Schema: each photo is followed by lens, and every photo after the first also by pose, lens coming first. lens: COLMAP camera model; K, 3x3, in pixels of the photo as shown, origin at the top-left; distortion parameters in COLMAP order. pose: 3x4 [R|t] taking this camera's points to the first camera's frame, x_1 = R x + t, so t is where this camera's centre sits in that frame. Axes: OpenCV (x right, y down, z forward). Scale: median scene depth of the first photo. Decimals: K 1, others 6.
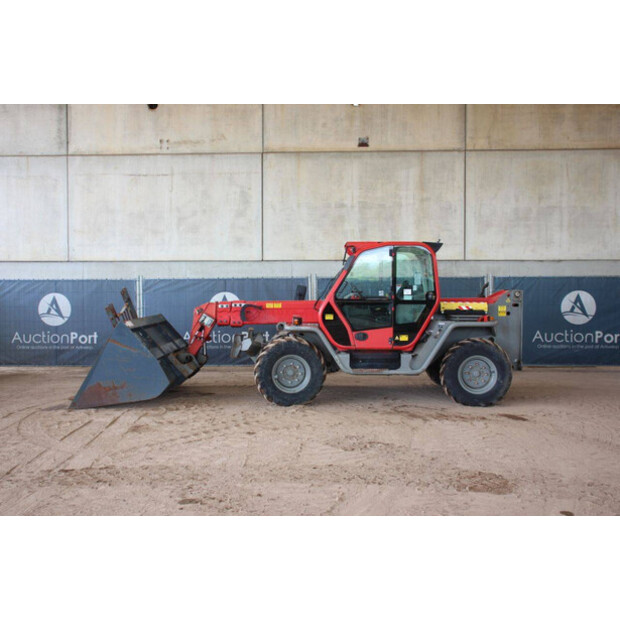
lens RADIAL K [[704.7, 0, 311.1], [0, 704.7, 310.4], [0, 0, 1]] dist [-0.024498, 0.000000]
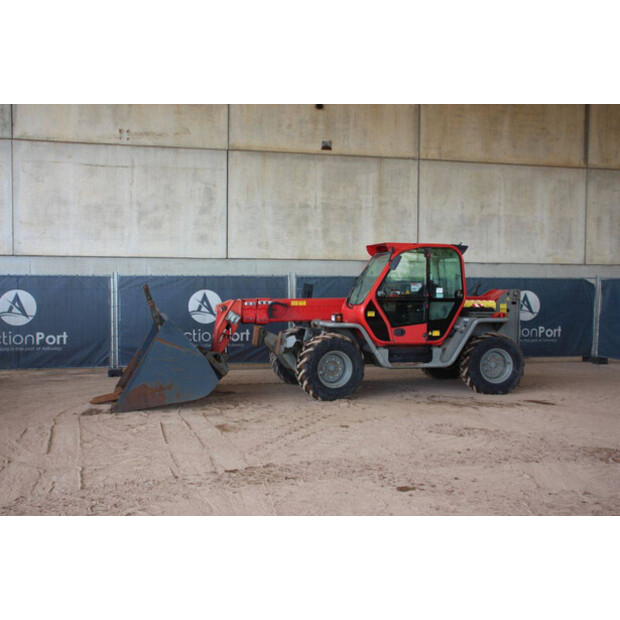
lens RADIAL K [[704.7, 0, 321.0], [0, 704.7, 308.7], [0, 0, 1]] dist [-0.024498, 0.000000]
pose [[0.959282, -0.001377, 0.282445, -0.309239], [0.001760, 0.999998, -0.001100, 0.002177], [-0.282443, 0.001552, 0.959283, 0.014775]]
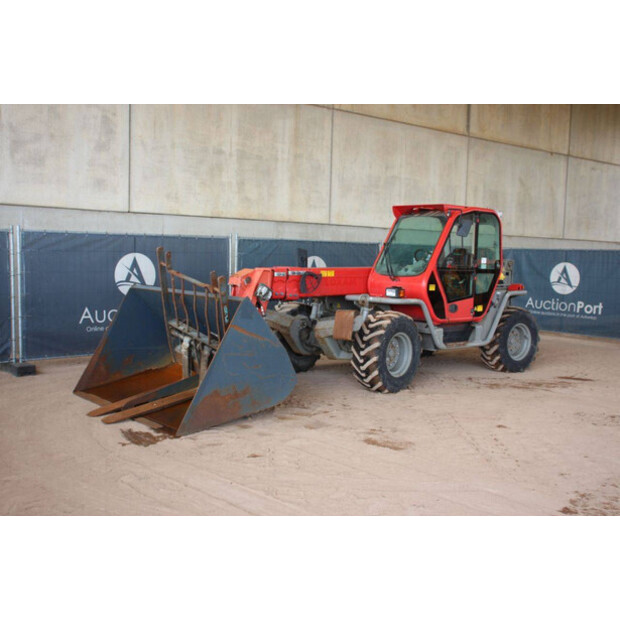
lens RADIAL K [[704.7, 0, 324.5], [0, 704.7, 320.5], [0, 0, 1]] dist [-0.024498, 0.000000]
pose [[0.727617, -0.044206, 0.684558, -0.617768], [-0.004791, 0.997570, 0.069512, -0.009456], [-0.685967, -0.053858, 0.725637, 0.405328]]
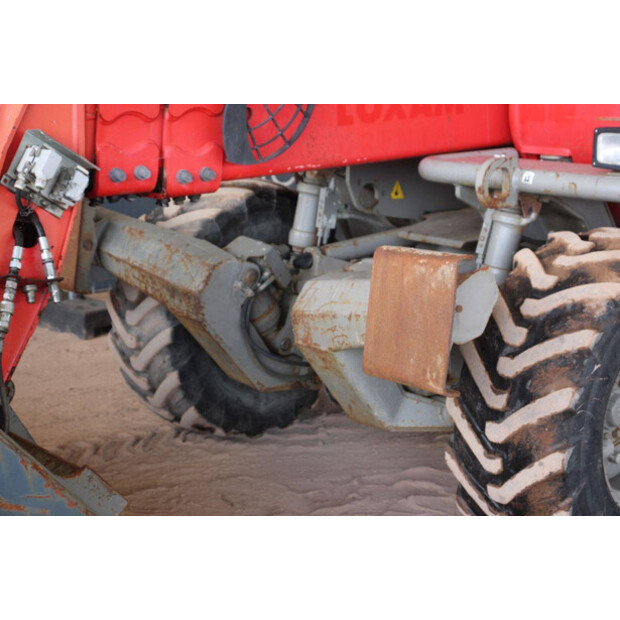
lens RADIAL K [[1336.3, 0, 323.0], [0, 1336.3, 319.6], [0, 0, 1]] dist [0.331685, 0.000000]
pose [[0.761609, -0.150262, 0.630376, -0.307761], [0.025720, 0.978989, 0.202286, -0.016197], [-0.647526, -0.137850, 0.749471, 0.708550]]
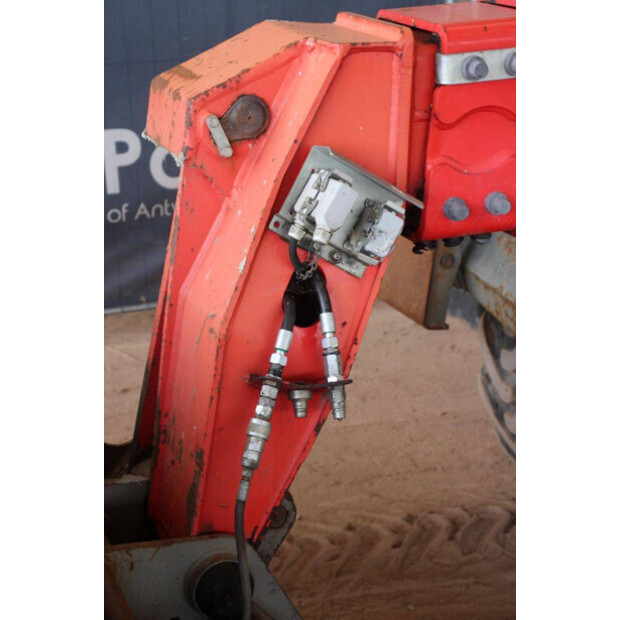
lens RADIAL K [[1442.3, 0, 310.5], [0, 1442.3, 311.4], [0, 0, 1]] dist [0.284019, 0.000000]
pose [[0.936779, -0.131914, 0.324103, -0.225917], [0.040542, 0.960898, 0.273917, -0.032036], [-0.347564, -0.243460, 0.905498, 0.798281]]
